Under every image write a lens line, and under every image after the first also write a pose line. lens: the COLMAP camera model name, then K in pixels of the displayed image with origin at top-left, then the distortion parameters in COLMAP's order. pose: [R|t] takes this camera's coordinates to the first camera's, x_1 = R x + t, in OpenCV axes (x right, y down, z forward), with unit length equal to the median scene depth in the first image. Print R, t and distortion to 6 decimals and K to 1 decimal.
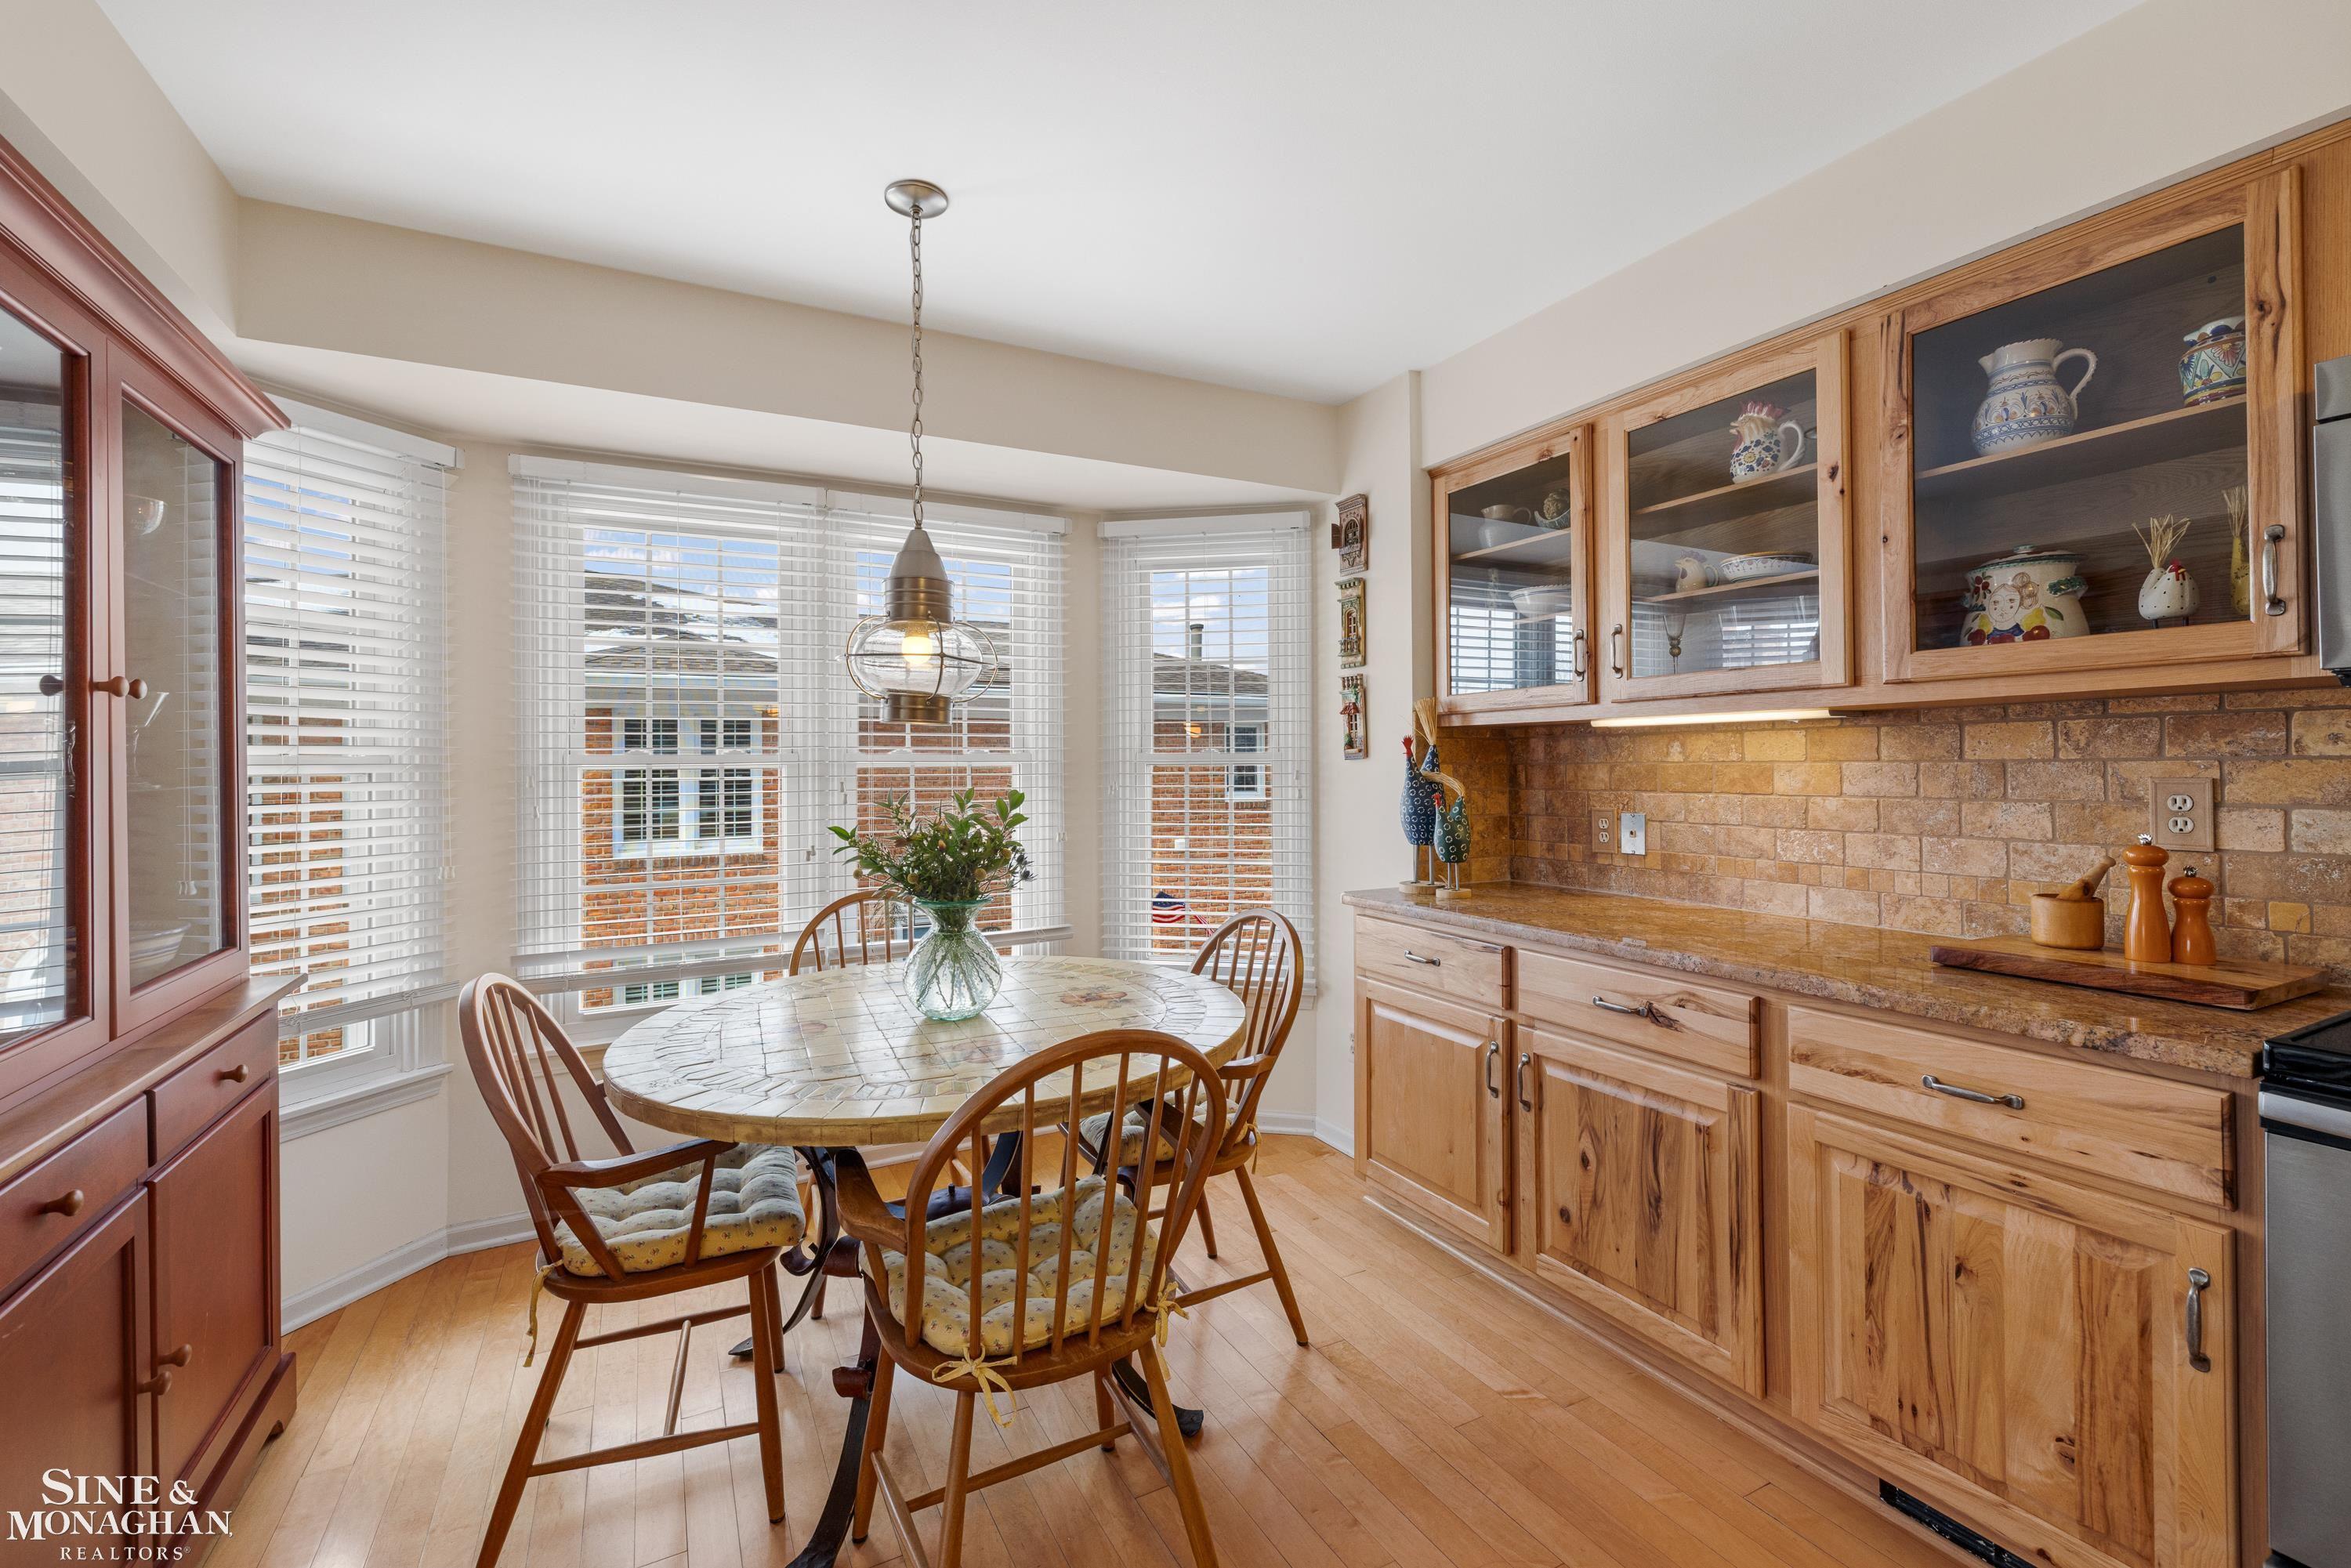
lens RADIAL K [[1008.9, 0, 1186.1], [0, 1008.9, 755.6], [0, 0, 1]] dist [0.000571, -0.000109]
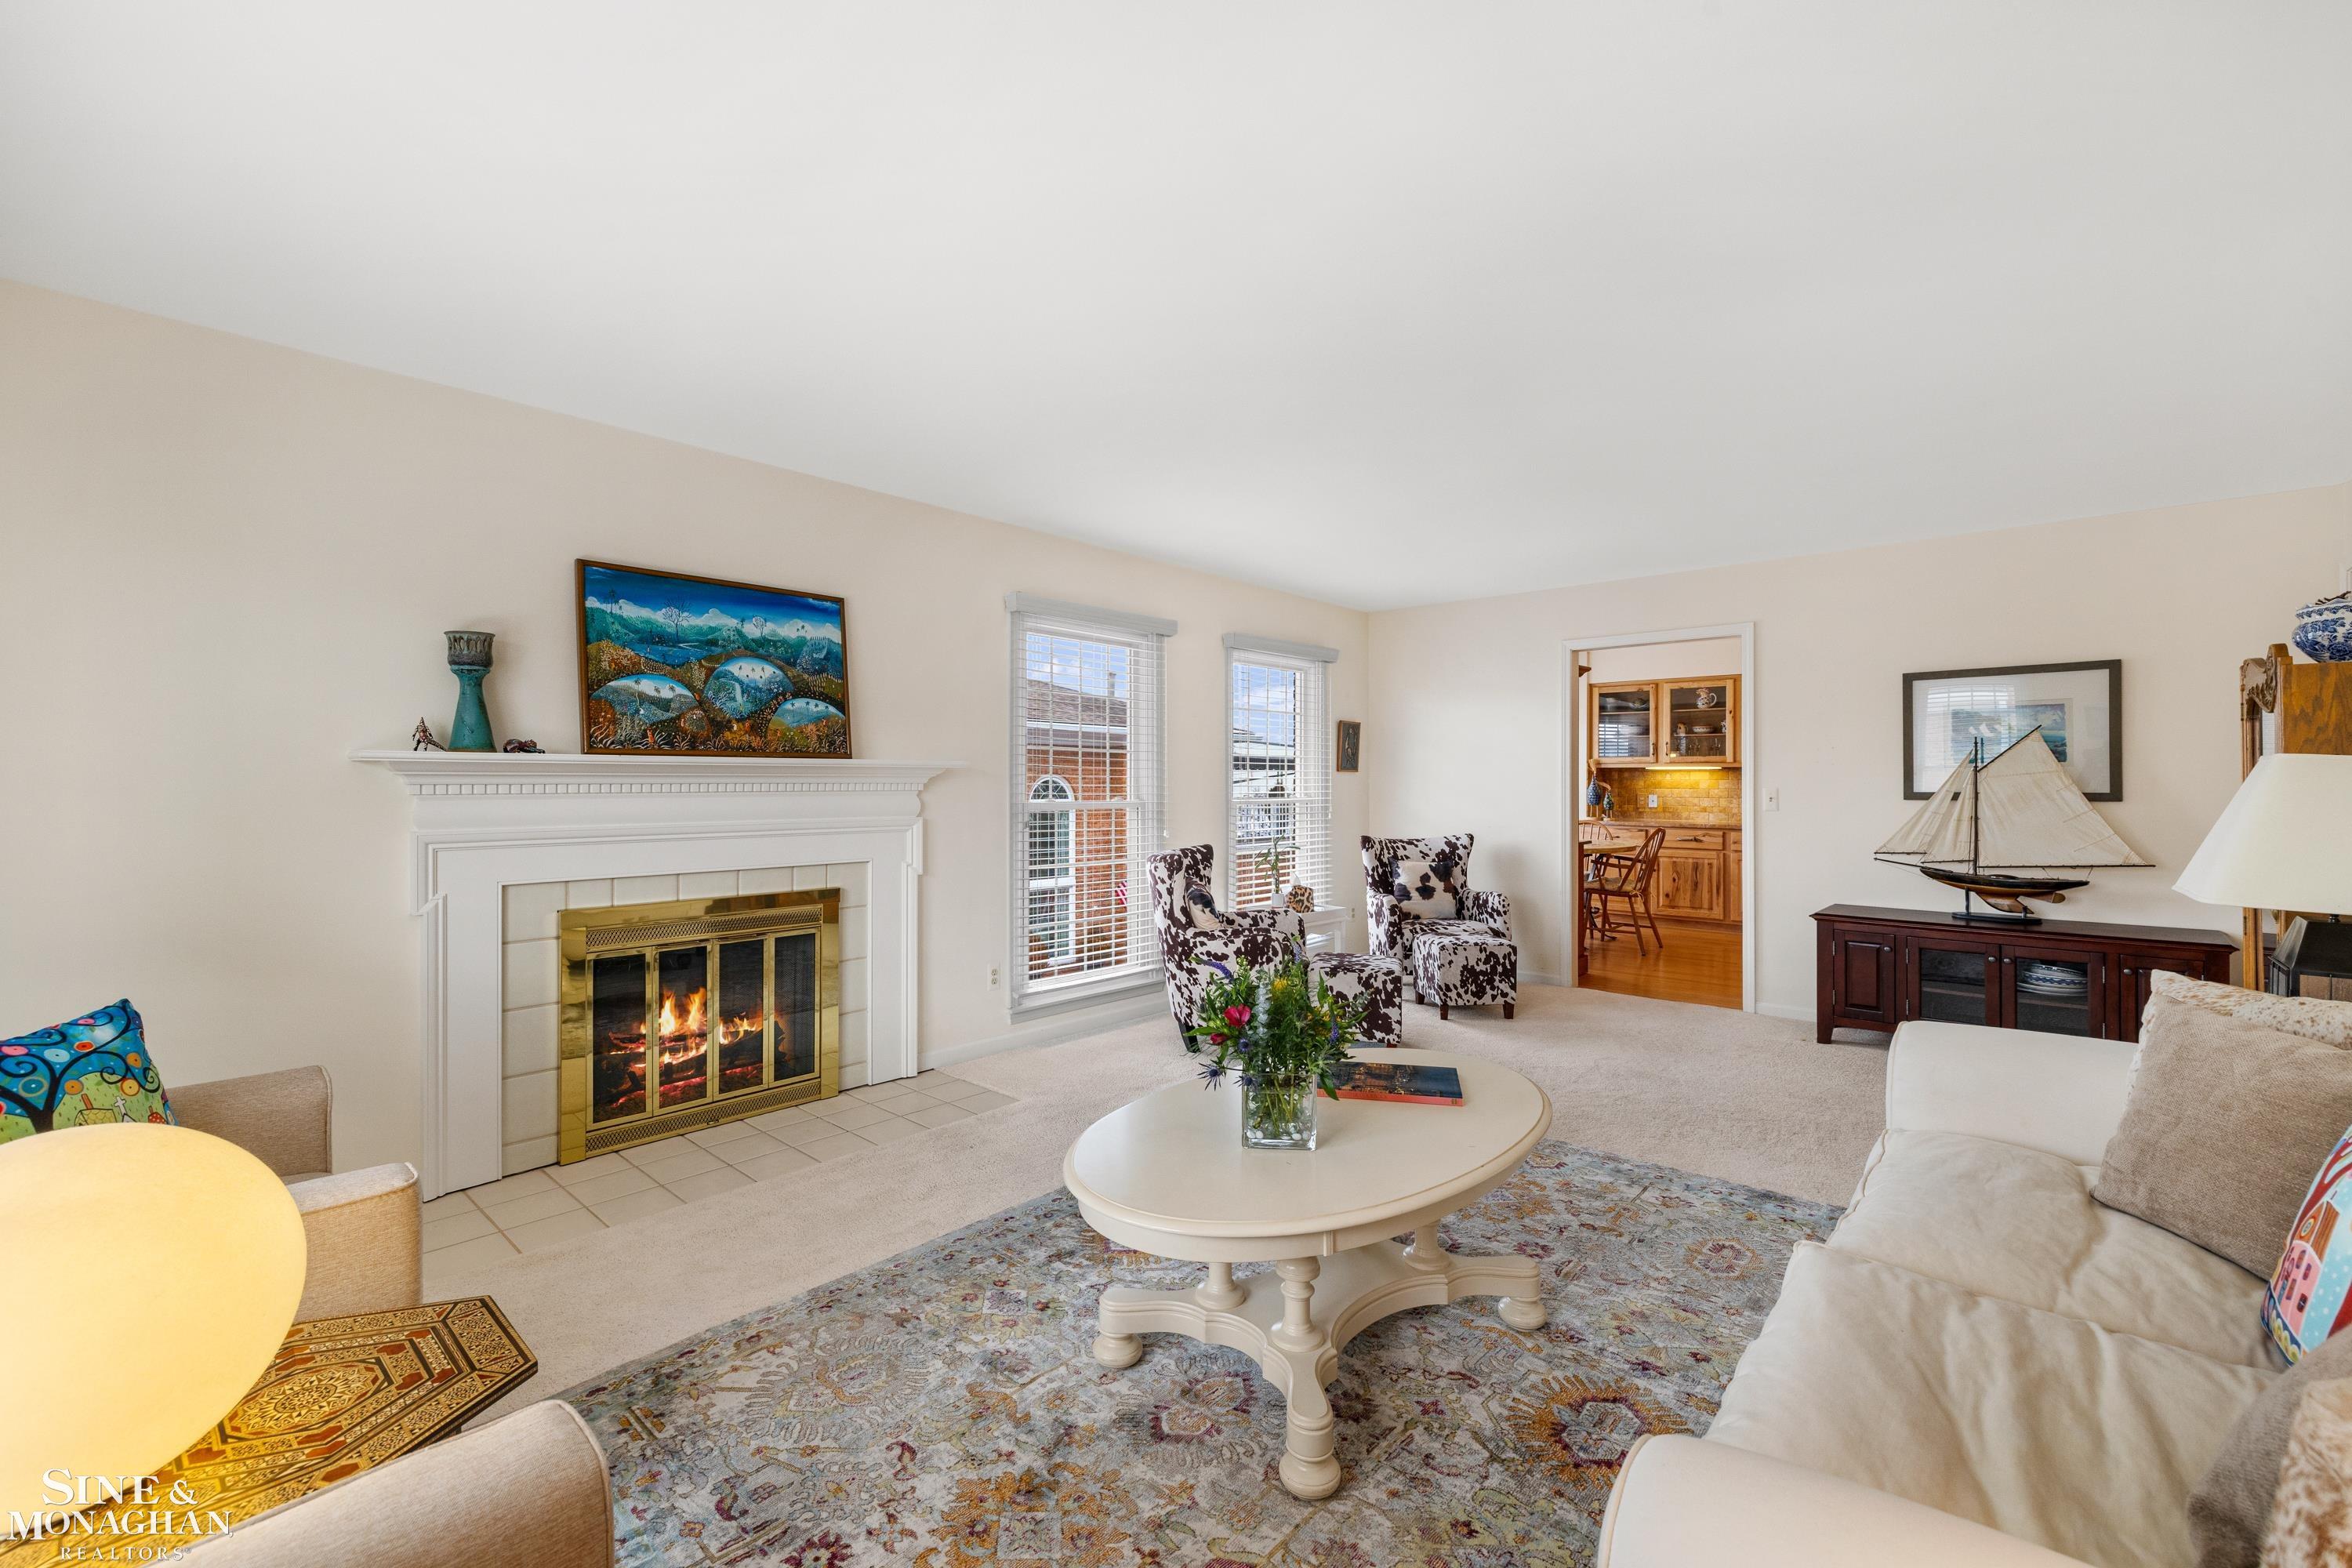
lens RADIAL K [[1009.4, 0, 1177.4], [0, 1009.4, 784.7], [0, 0, 1]] dist [0.000571, -0.000109]
pose [[0.938333, 0.010000, 0.345587, -2.580403], [-0.013758, 0.999870, 0.008422, 0.019273], [-0.345458, -0.012658, 0.938349, -1.872561]]
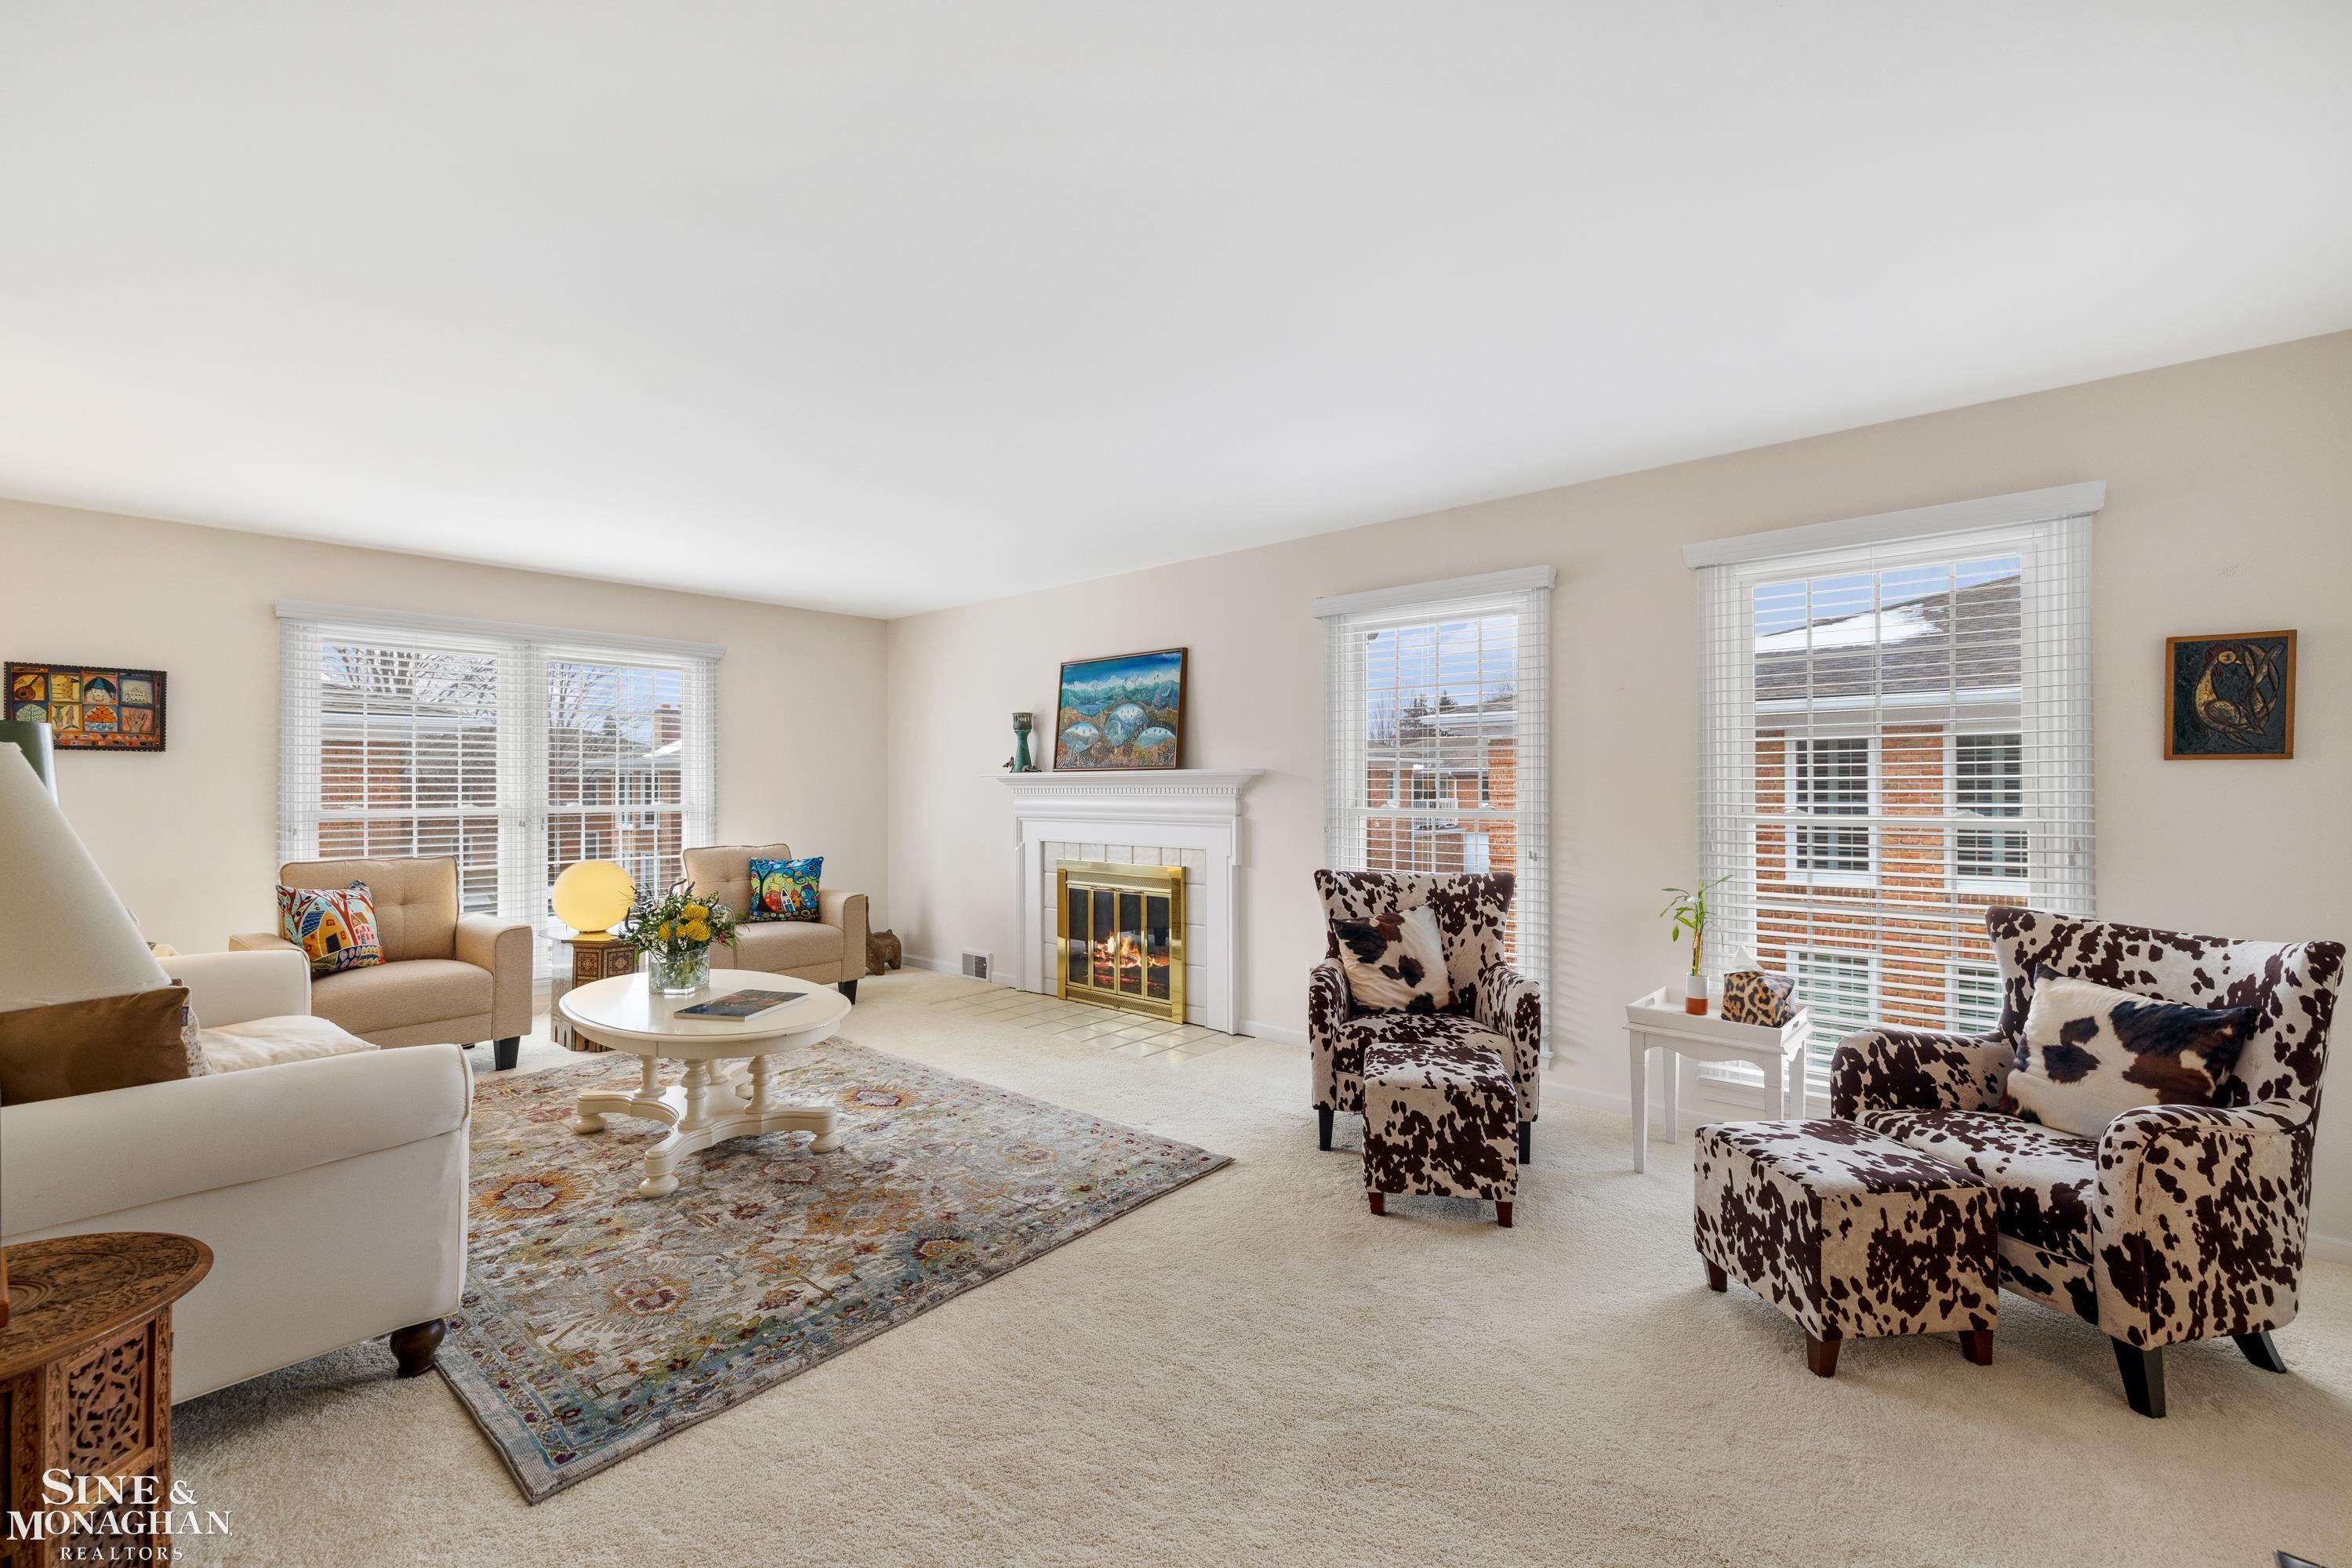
lens RADIAL K [[1009.4, 0, 1162.7], [0, 1009.4, 771.0], [0, 0, 1]] dist [0.000571, -0.000109]
pose [[0.327987, -0.004014, -0.944674, -0.397697], [0.011967, 0.999928, -0.000093, 0.001189], [0.944606, -0.011274, 0.328011, -0.850962]]
